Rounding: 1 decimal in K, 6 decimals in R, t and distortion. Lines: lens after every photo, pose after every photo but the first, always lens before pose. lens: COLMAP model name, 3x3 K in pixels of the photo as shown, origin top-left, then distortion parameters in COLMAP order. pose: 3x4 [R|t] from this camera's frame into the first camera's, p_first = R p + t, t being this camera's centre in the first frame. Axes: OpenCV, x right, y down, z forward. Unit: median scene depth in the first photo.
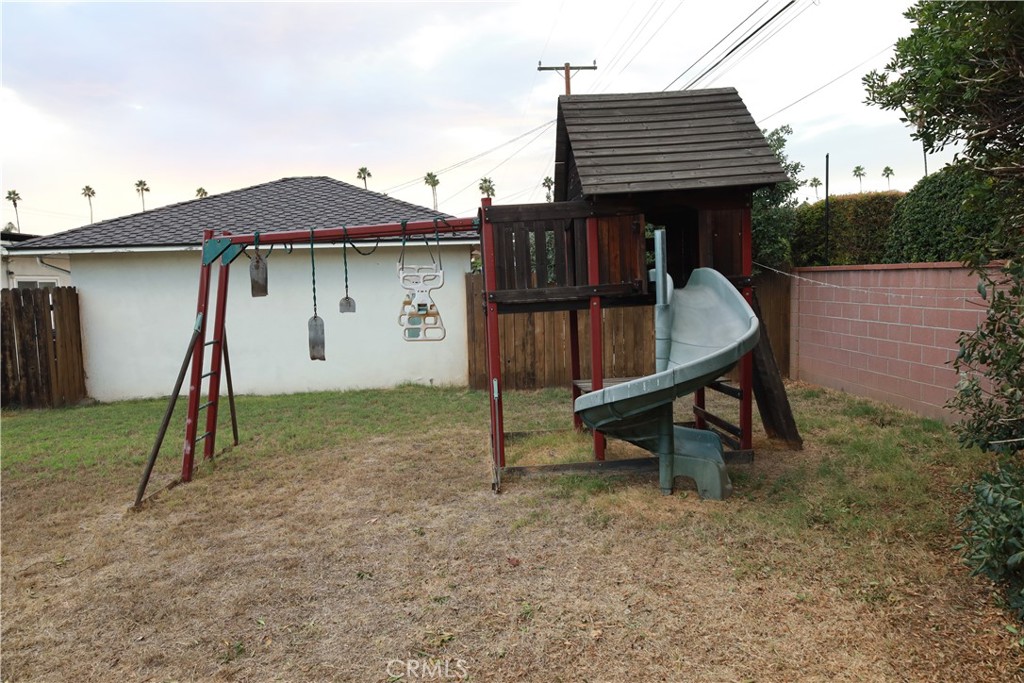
lens RADIAL K [[697.8, 0, 505.6], [0, 697.8, 341.7], [0, 0, 1]] dist [-0.004280, -0.004284]
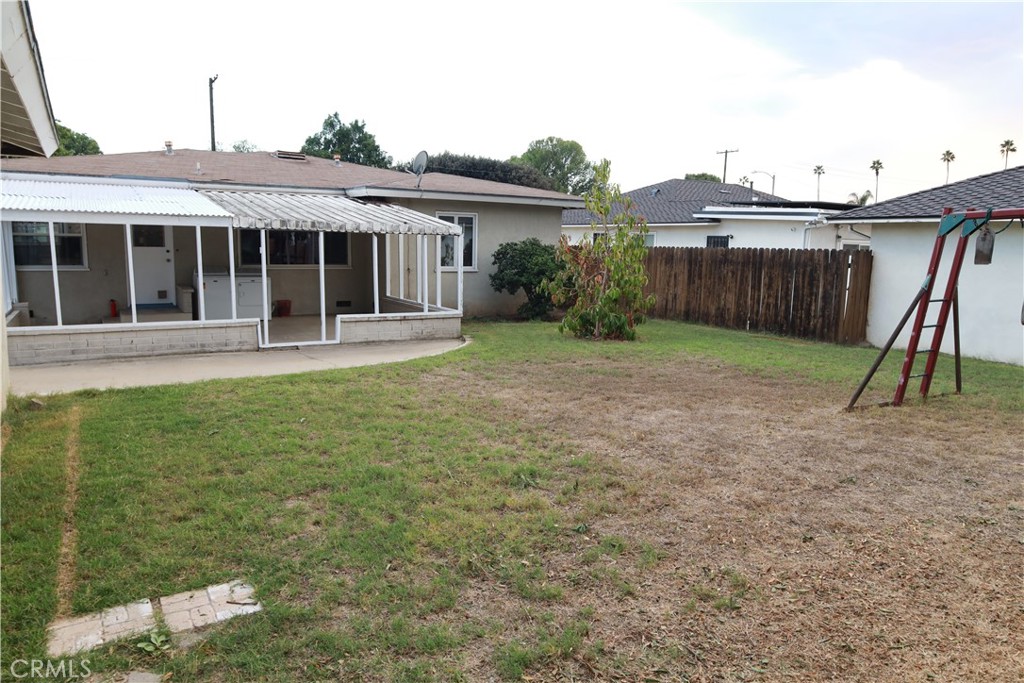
lens RADIAL K [[697.8, 0, 509.0], [0, 697.8, 342.8], [0, 0, 1]] dist [-0.004280, -0.004284]
pose [[0.466700, 0.159934, -0.869834, 0.188382], [-0.116142, 0.986079, 0.118993, 0.010843], [0.876756, 0.045490, 0.478779, -0.148425]]
